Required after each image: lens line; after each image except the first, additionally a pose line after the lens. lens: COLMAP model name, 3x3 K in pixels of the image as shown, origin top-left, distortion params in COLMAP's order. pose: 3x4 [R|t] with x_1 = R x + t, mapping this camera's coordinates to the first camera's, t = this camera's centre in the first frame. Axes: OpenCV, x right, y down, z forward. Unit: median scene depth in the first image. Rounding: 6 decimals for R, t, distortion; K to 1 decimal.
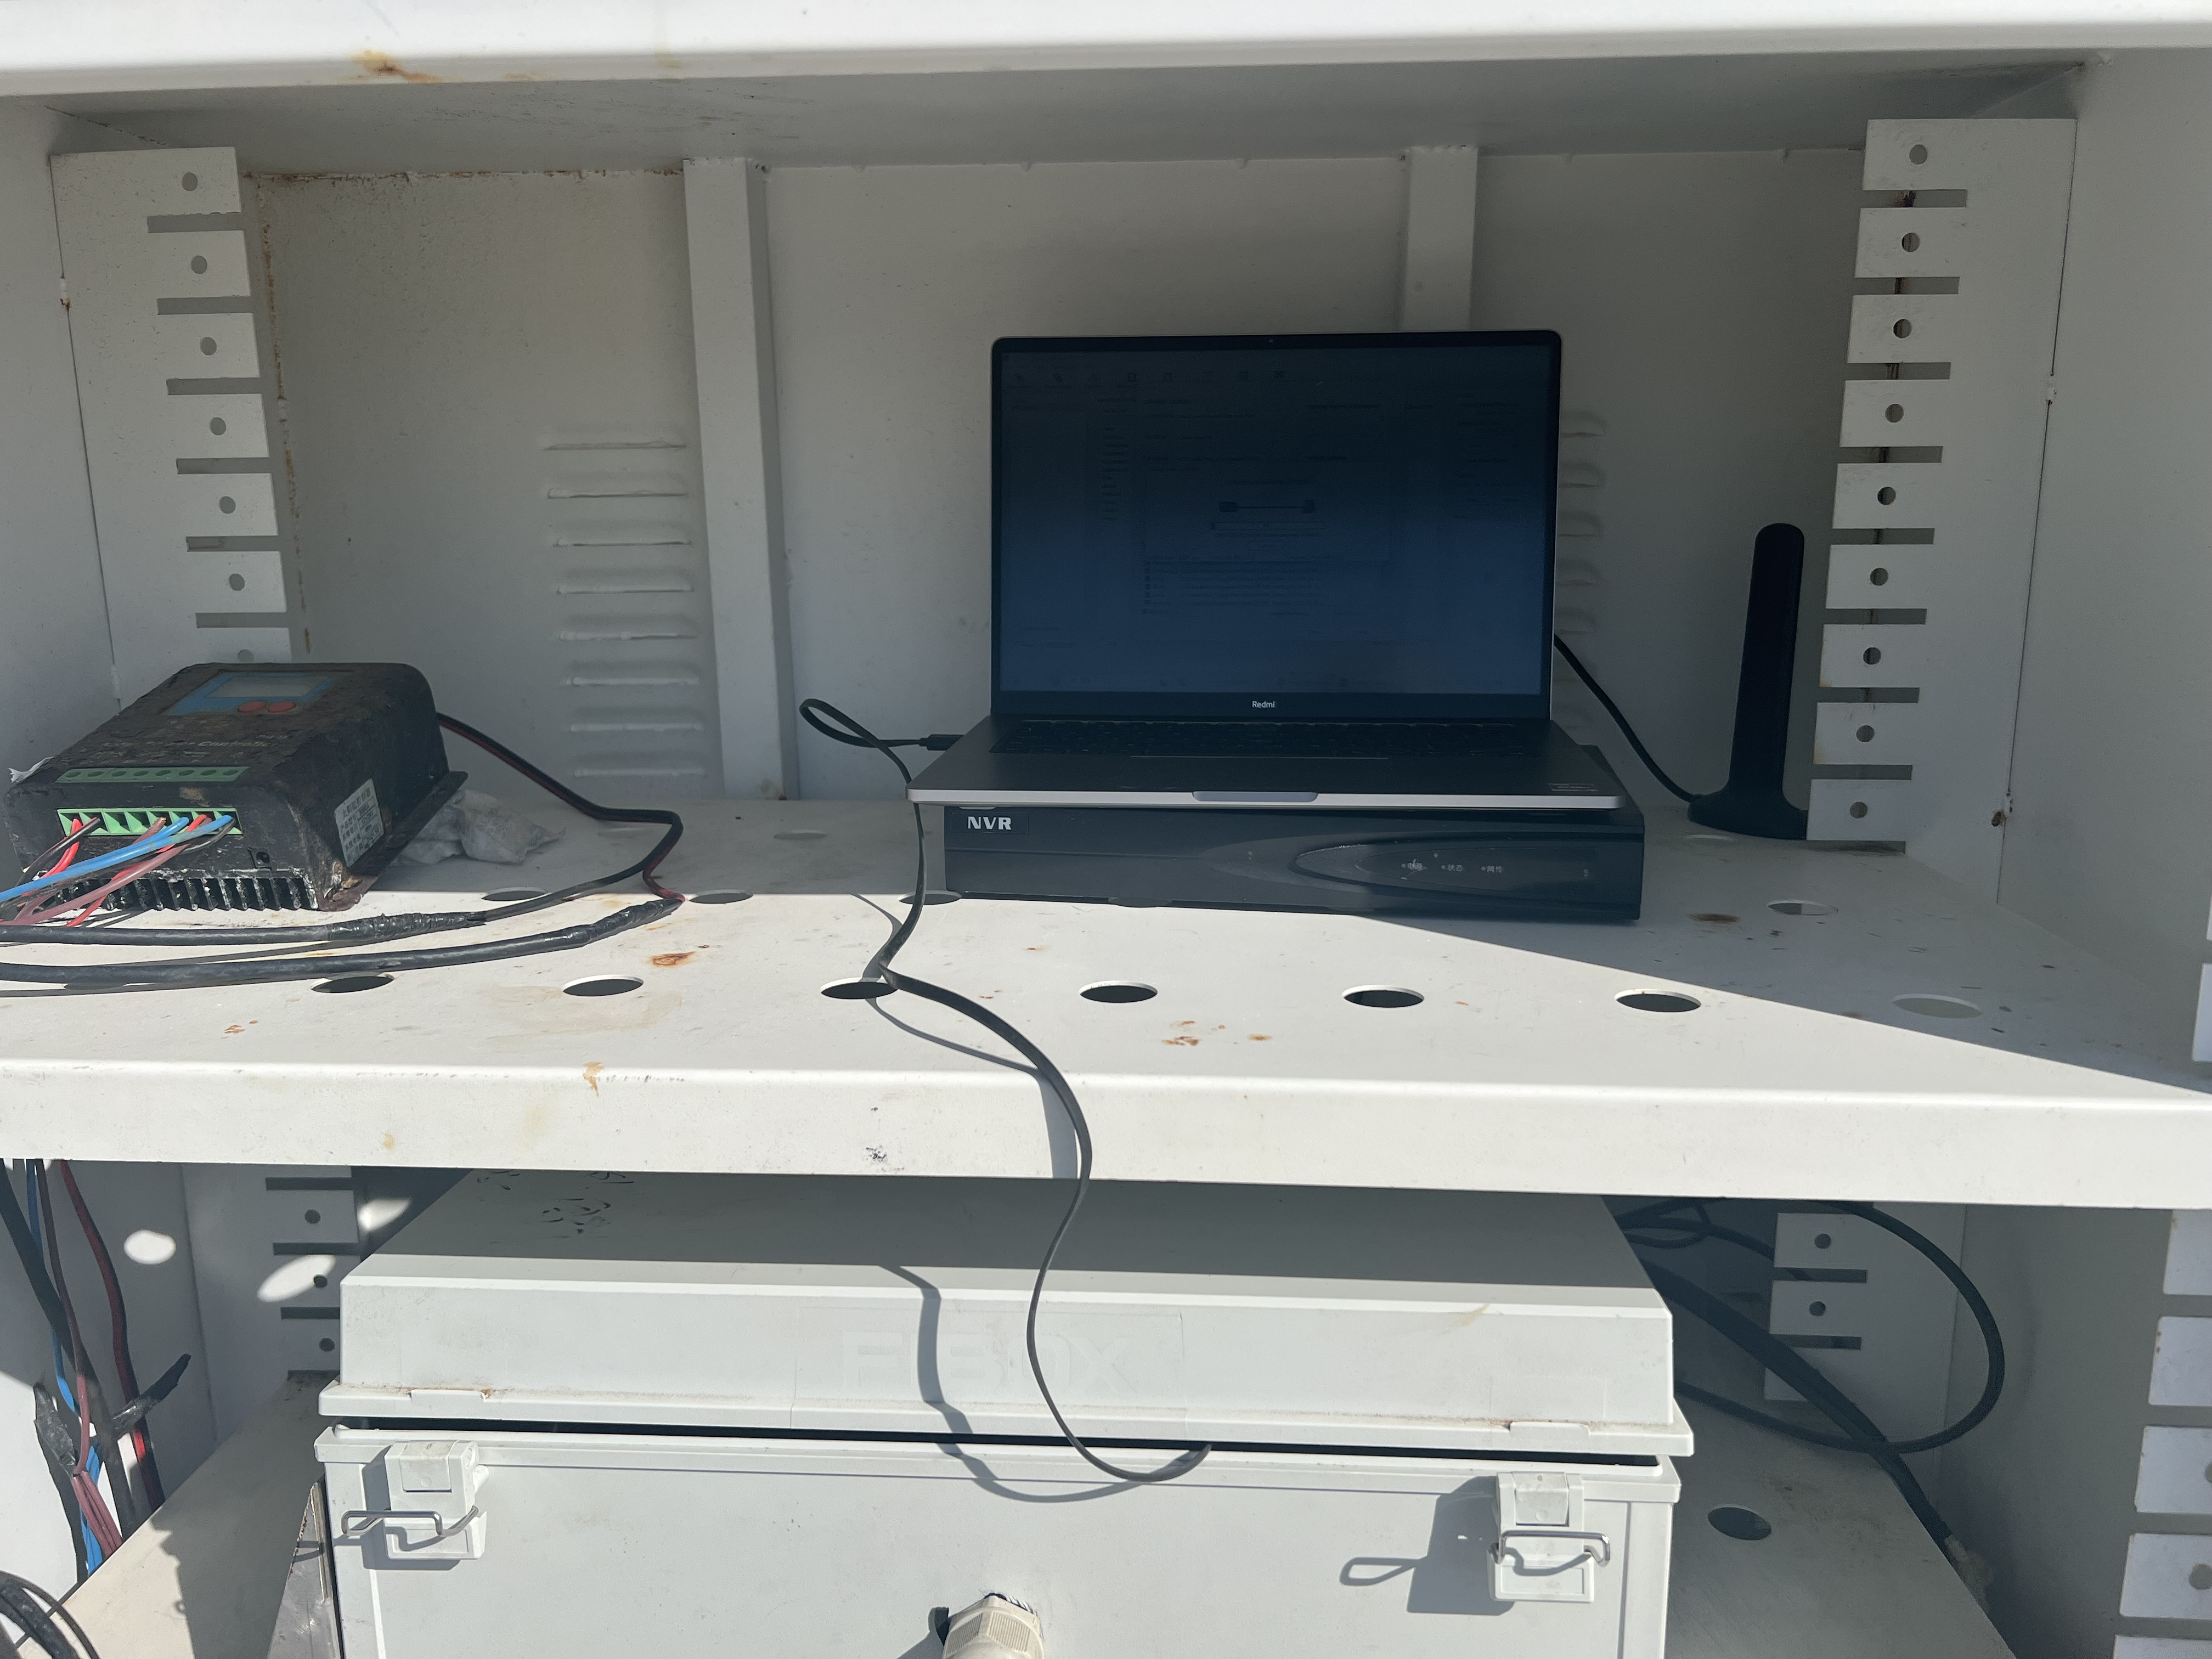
lens RADIAL K [[1669.3, 0, 1088.8], [0, 1669.3, 832.9], [0, 0, 1]] dist [-0.001390, -0.014579]
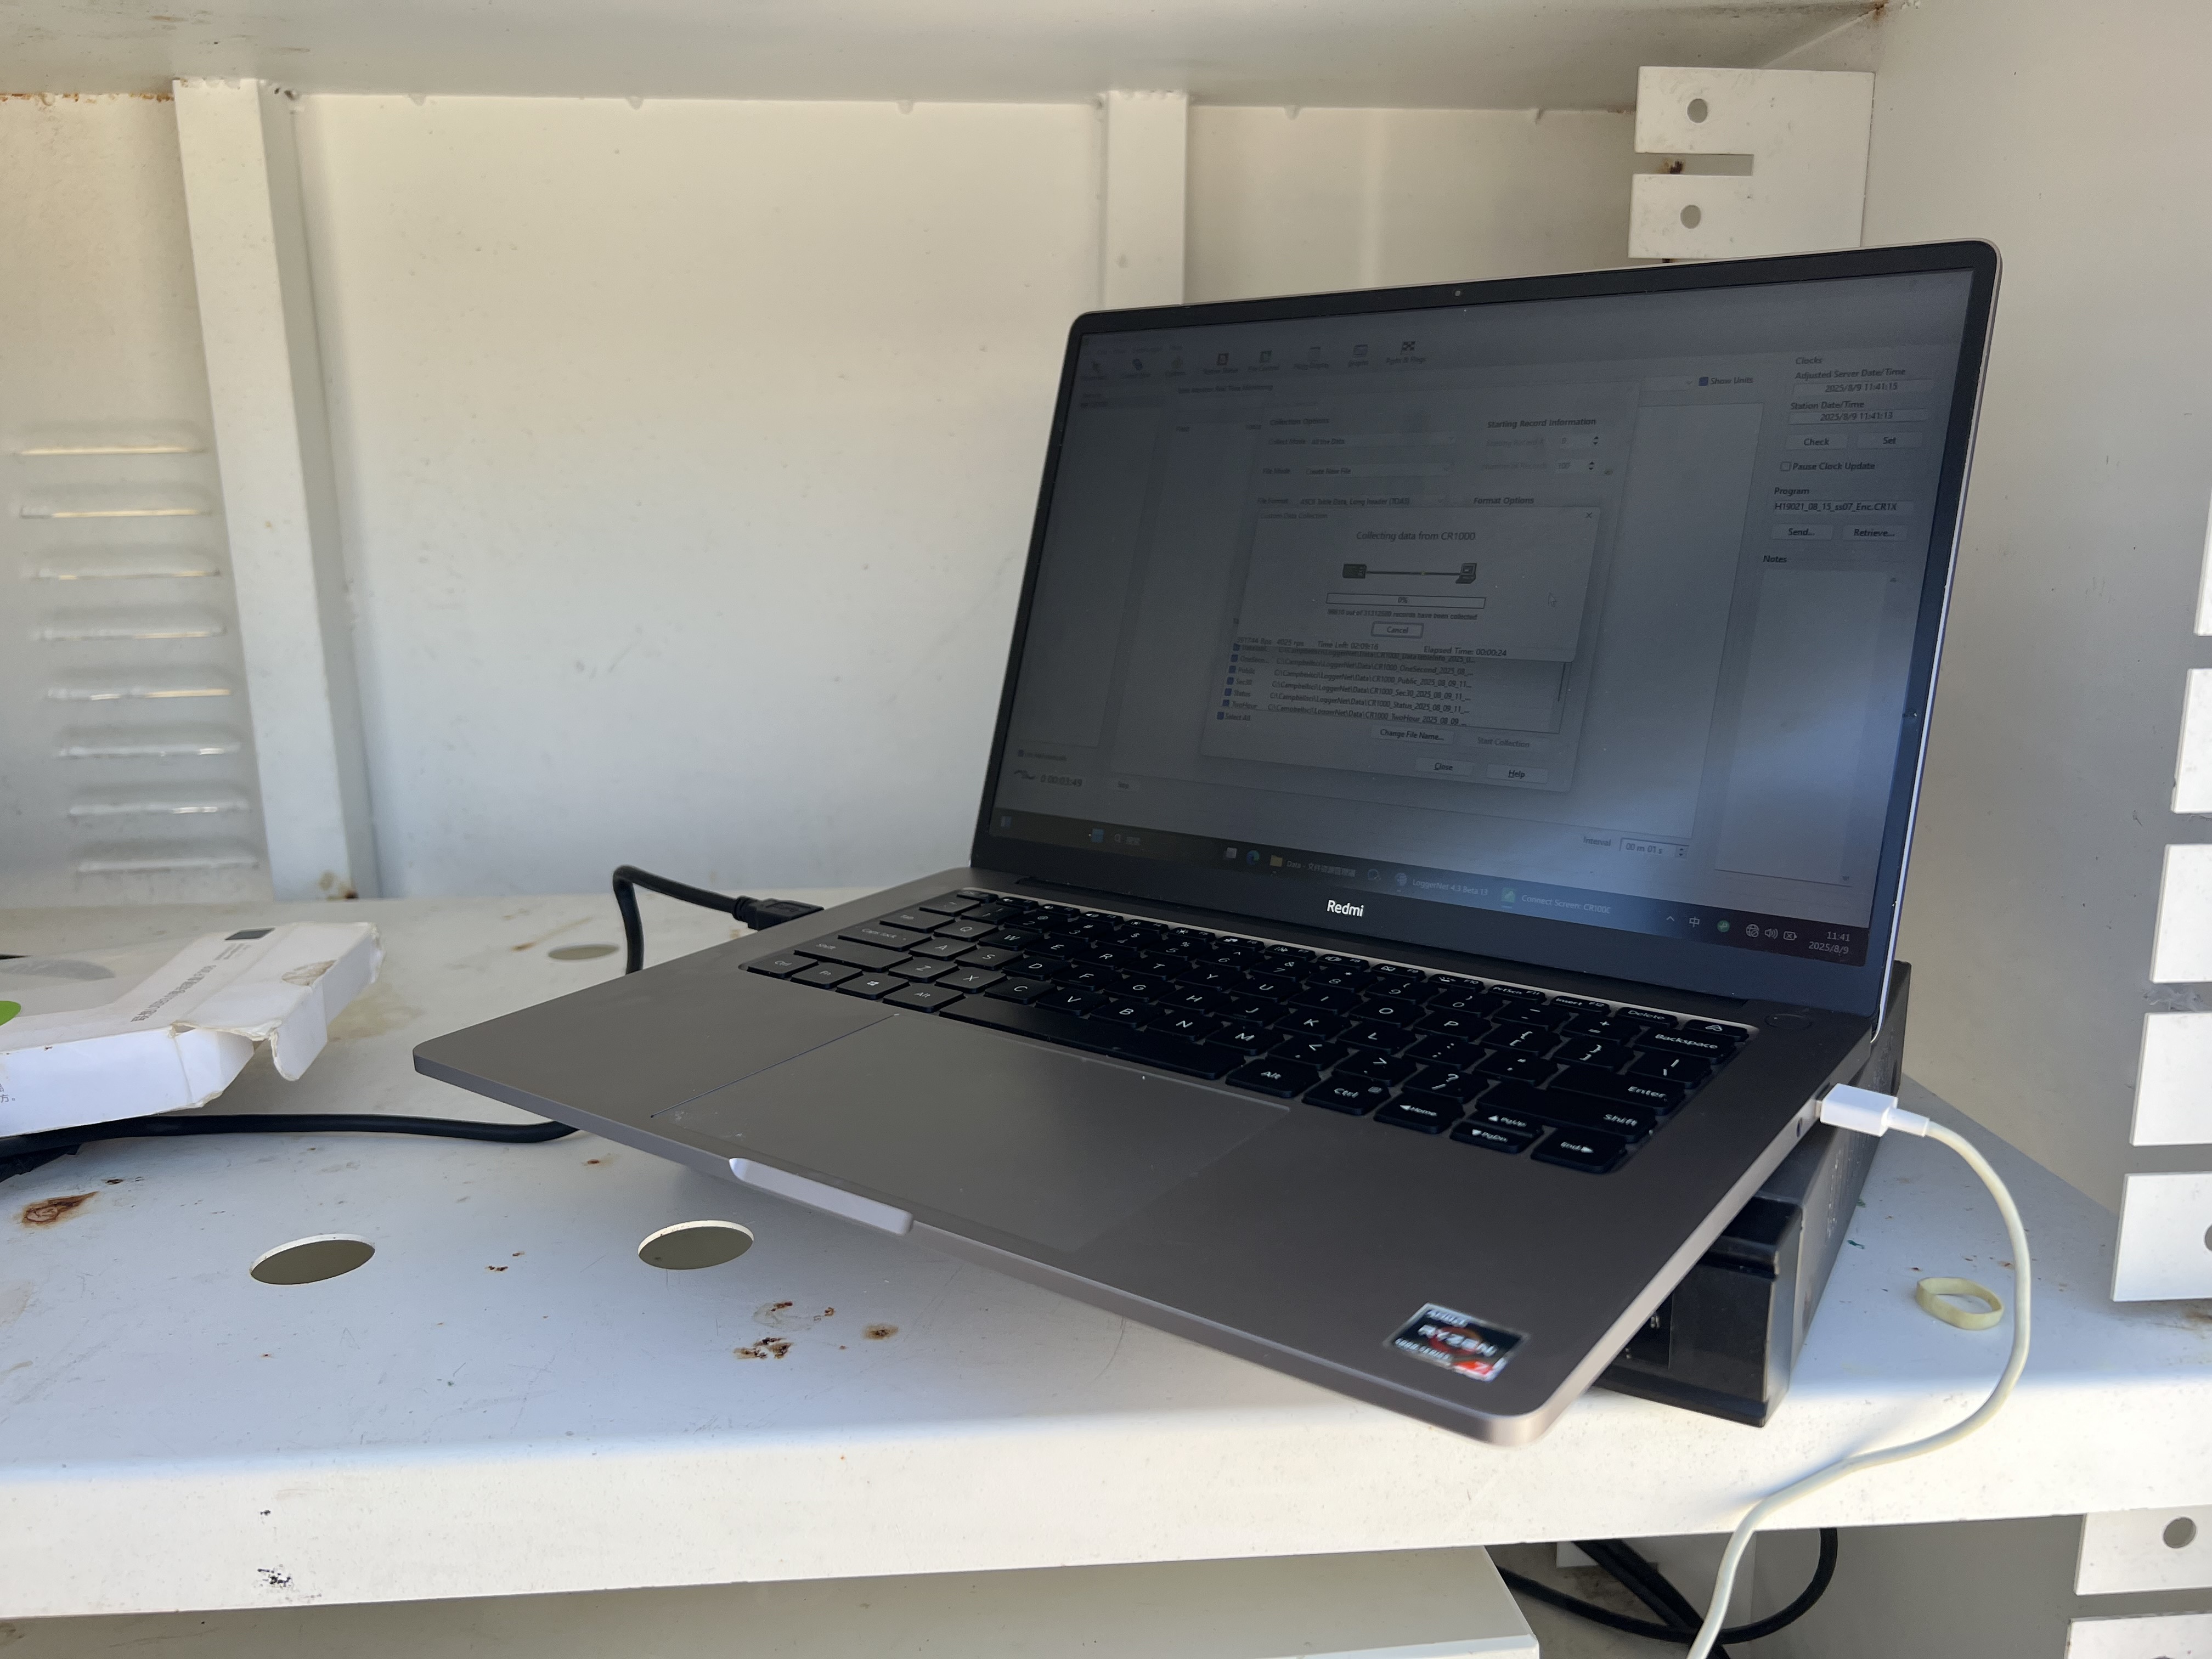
lens RADIAL K [[1669.3, 0, 1088.8], [0, 1669.3, 832.9], [0, 0, 1]] dist [-0.001390, -0.014579]
pose [[0.989940, -0.028928, 0.138497, 0.067087], [0.027438, 0.999543, 0.012652, -0.061700], [-0.138800, -0.008725, 0.990282, 0.202651]]
